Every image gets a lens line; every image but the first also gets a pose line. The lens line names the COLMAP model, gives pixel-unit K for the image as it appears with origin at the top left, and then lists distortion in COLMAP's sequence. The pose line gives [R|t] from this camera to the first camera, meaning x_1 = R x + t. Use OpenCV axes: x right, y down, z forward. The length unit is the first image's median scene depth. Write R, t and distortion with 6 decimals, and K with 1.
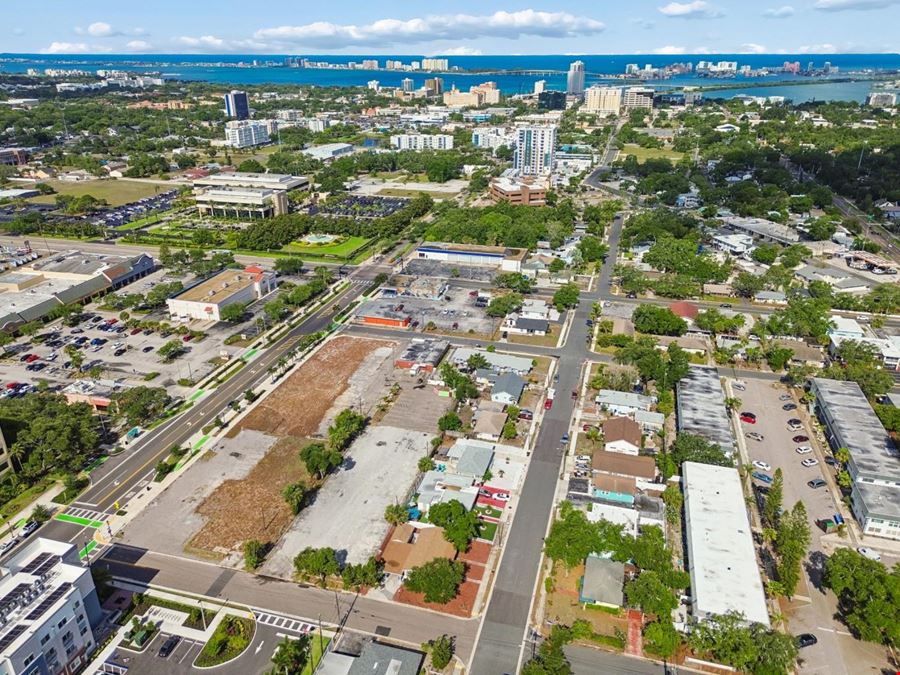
lens RADIAL K [[649.6, 0, 448.4], [0, 649.6, 341.6], [0, 0, 1]] dist [0.066681, -0.061368]
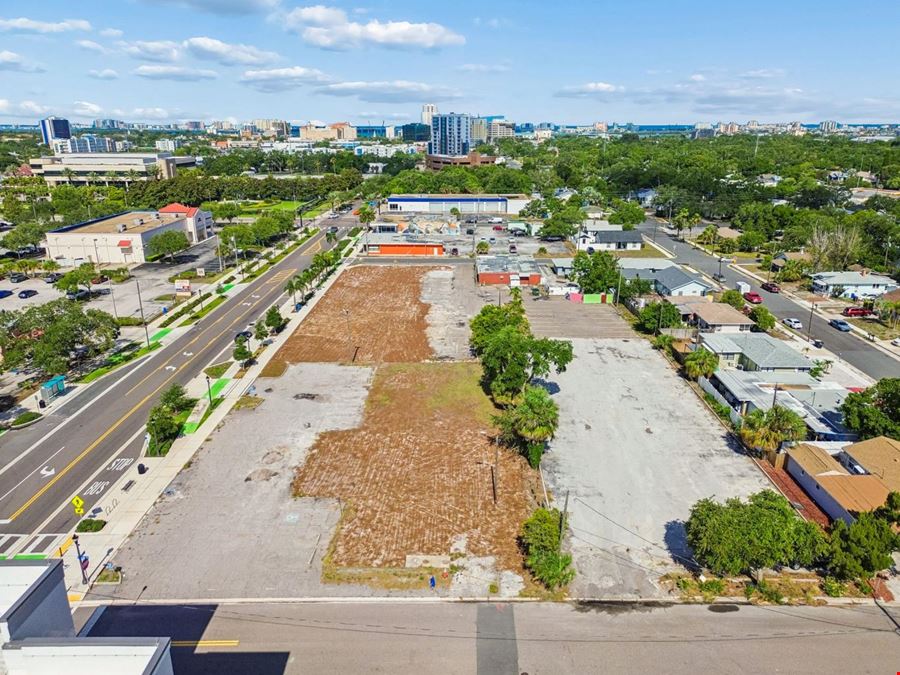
lens RADIAL K [[649.2, 0, 456.6], [0, 649.2, 337.4], [0, 0, 1]] dist [0.072271, -0.071072]
pose [[0.965497, -0.080986, 0.247502, -0.248308], [0.105925, 0.990370, -0.089148, 0.136881], [-0.237899, 0.112289, 0.964777, 0.377638]]
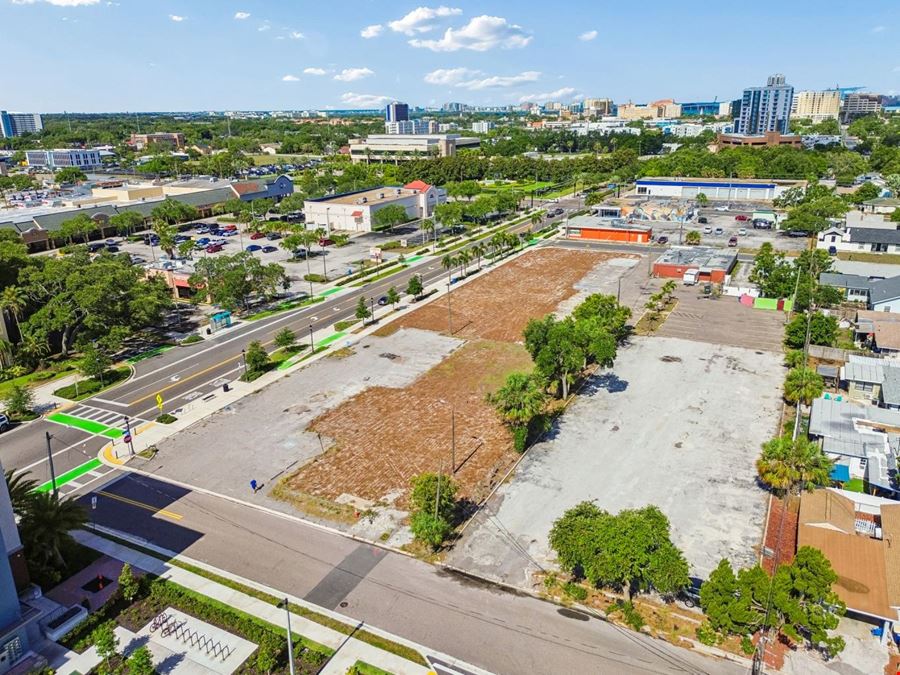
lens RADIAL K [[679.1, 0, 453.4], [0, 679.1, 337.0], [0, 0, 1]] dist [0.073464, -0.081568]
pose [[0.978374, 0.051111, -0.200429, -0.122834], [-0.068879, 0.994192, -0.082697, 0.148065], [0.195038, 0.094714, 0.976212, 0.351447]]
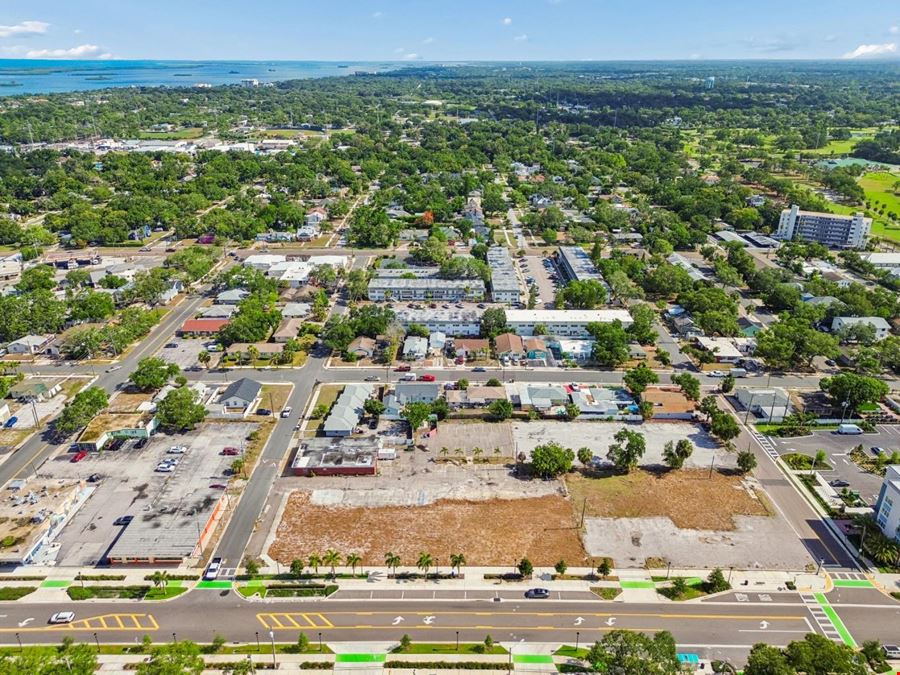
lens RADIAL K [[641.6, 0, 452.8], [0, 641.6, 333.0], [0, 0, 1]] dist [0.077636, -0.073022]
pose [[-0.270301, -0.377305, 0.885764, -0.661176], [0.390508, 0.797968, 0.459075, -0.374046], [-0.880023, 0.469987, -0.068351, 0.845676]]
